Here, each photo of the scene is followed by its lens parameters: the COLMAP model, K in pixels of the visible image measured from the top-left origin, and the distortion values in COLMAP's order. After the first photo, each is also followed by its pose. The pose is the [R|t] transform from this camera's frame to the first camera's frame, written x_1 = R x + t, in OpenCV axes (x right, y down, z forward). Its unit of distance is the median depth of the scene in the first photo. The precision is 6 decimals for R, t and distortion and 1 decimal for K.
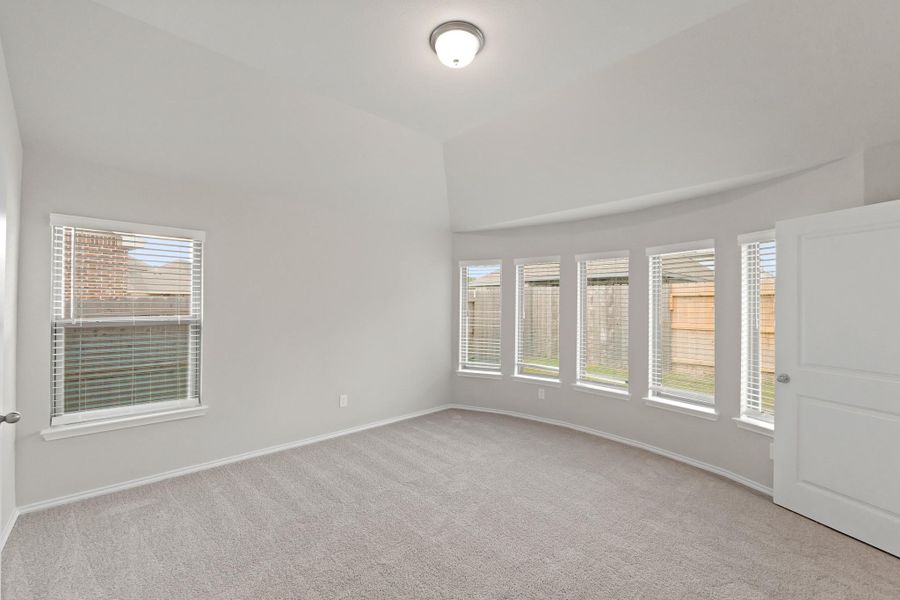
lens RADIAL K [[372.7, 0, 447.2], [0, 372.7, 303.1], [0, 0, 1]] dist [-0.013594, 0.000253]
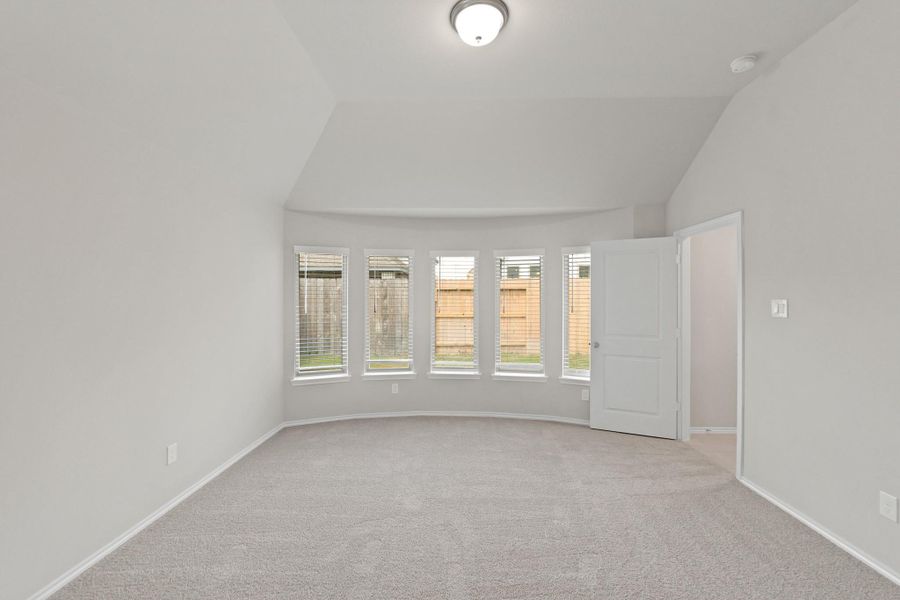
lens RADIAL K [[380.5, 0, 450.0], [0, 380.5, 300.0], [0, 0, 1]] dist [-0.000555, -0.000044]
pose [[0.693912, -0.011289, 0.719971, -0.411093], [0.002833, 0.999912, 0.012948, -0.002894], [-0.720054, -0.006945, 0.693883, 0.218077]]
